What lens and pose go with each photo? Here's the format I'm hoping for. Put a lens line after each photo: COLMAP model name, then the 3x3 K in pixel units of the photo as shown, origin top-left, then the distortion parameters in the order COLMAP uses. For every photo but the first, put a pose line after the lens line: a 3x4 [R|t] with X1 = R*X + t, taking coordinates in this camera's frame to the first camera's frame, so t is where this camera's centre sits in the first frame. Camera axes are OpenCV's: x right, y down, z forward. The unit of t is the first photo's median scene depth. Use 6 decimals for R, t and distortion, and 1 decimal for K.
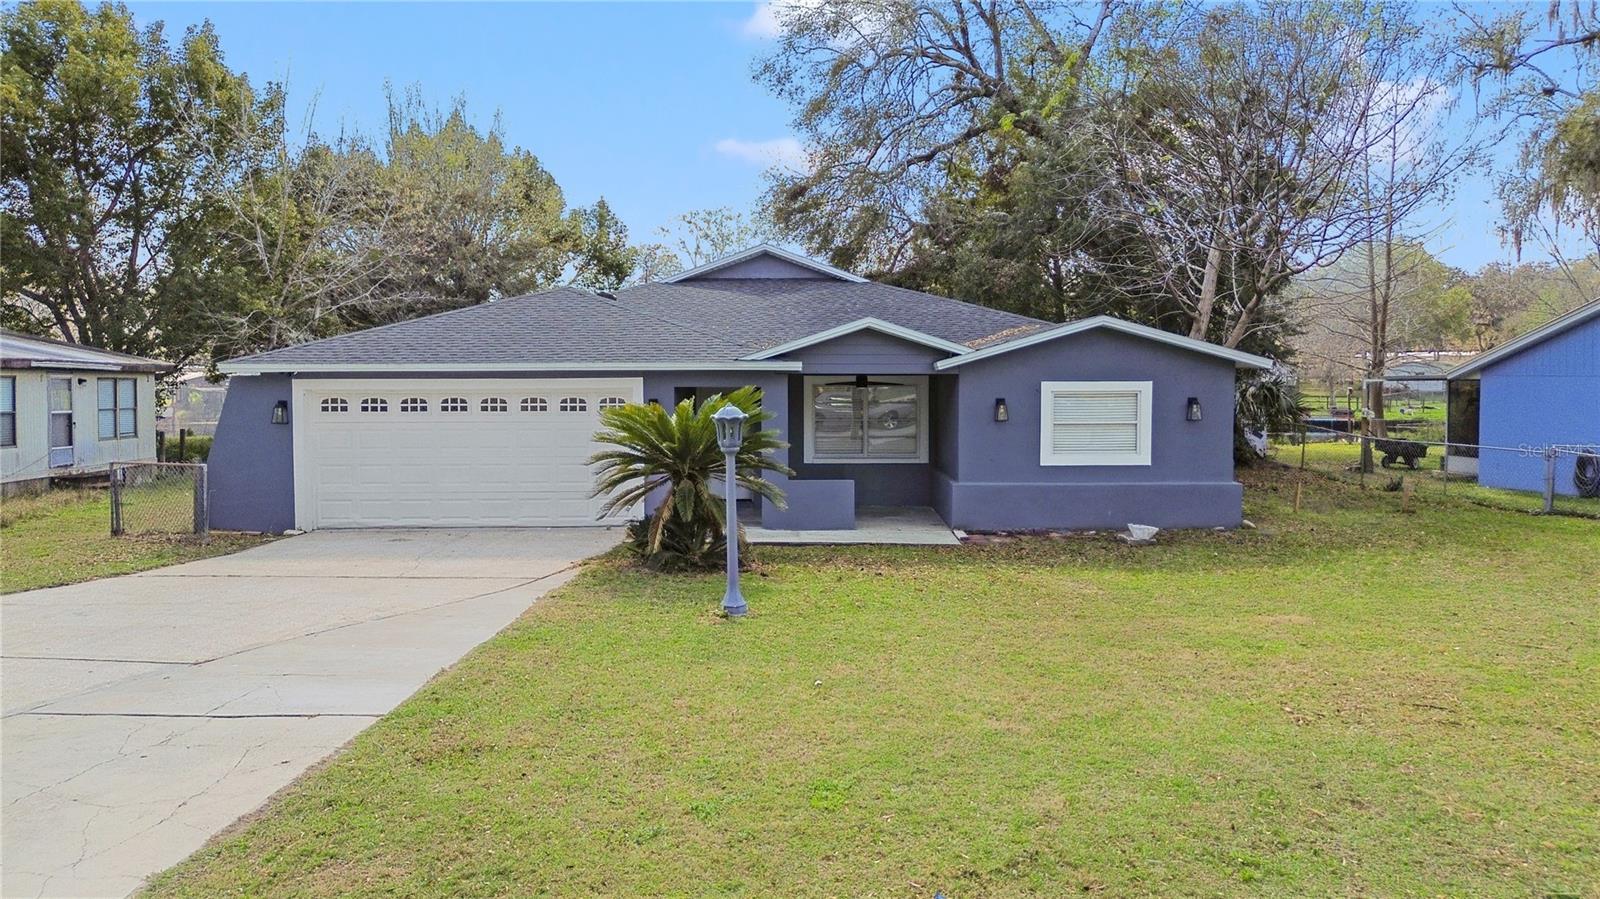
lens RADIAL K [[1257.5, 0, 774.6], [0, 1257.5, 443.6], [0, 0, 1]] dist [0.040942, -0.000794]
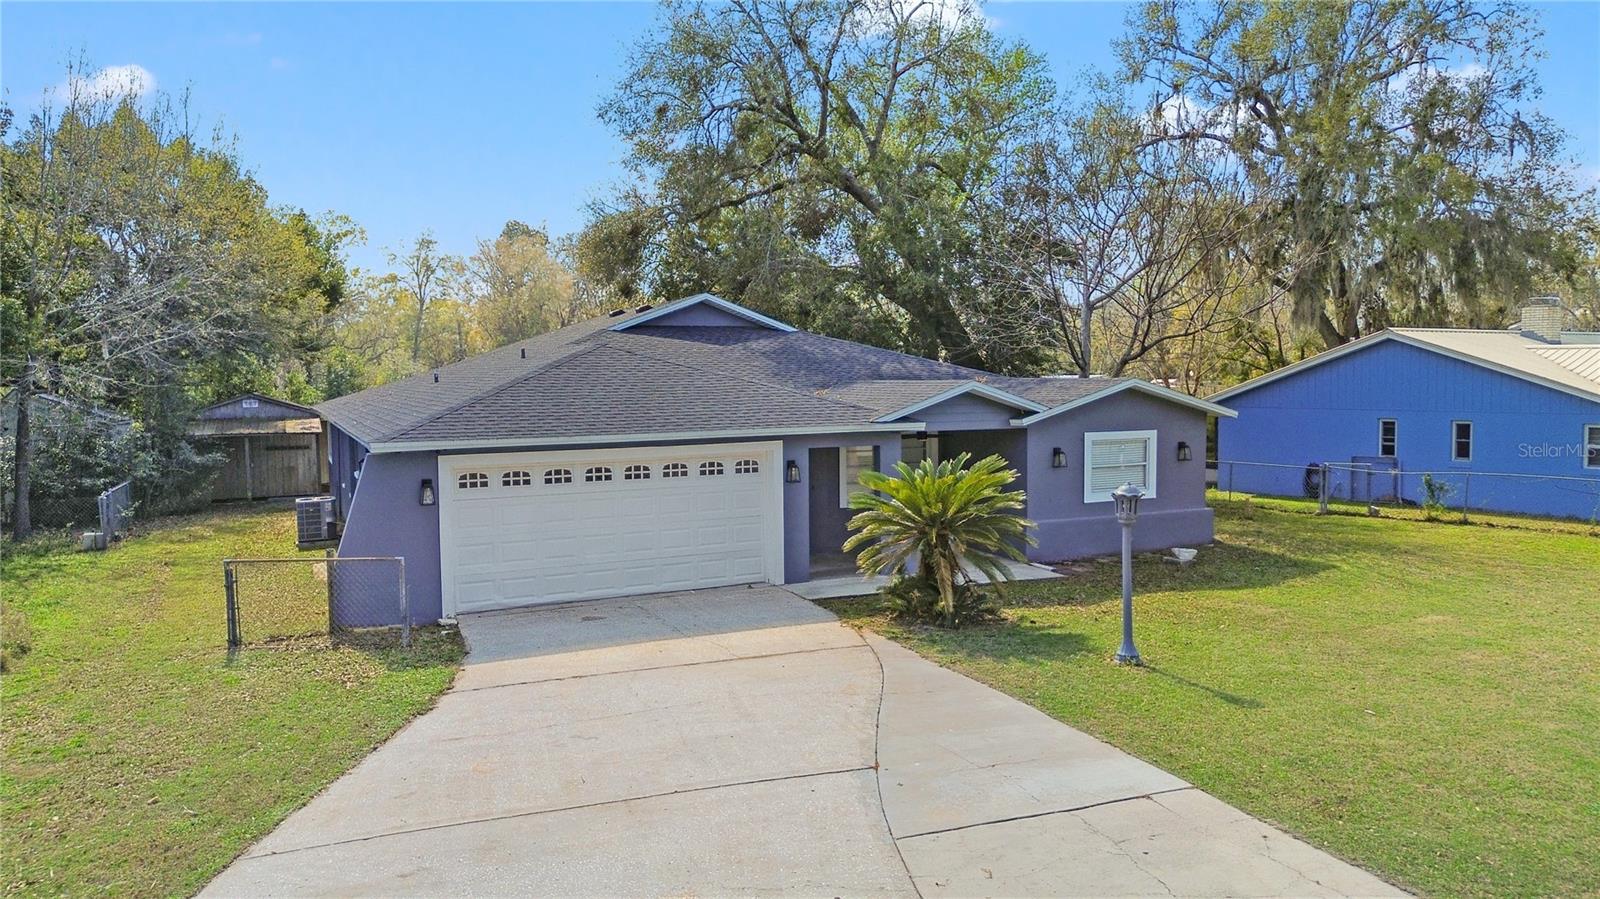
lens RADIAL K [[1257.5, 0, 774.6], [0, 1257.5, 443.6], [0, 0, 1]] dist [0.040942, -0.000794]
pose [[0.893438, -0.035969, 0.447745, -0.585114], [0.032976, 0.999351, 0.014480, -0.066317], [-0.447975, 0.001828, 0.894044, 0.062645]]
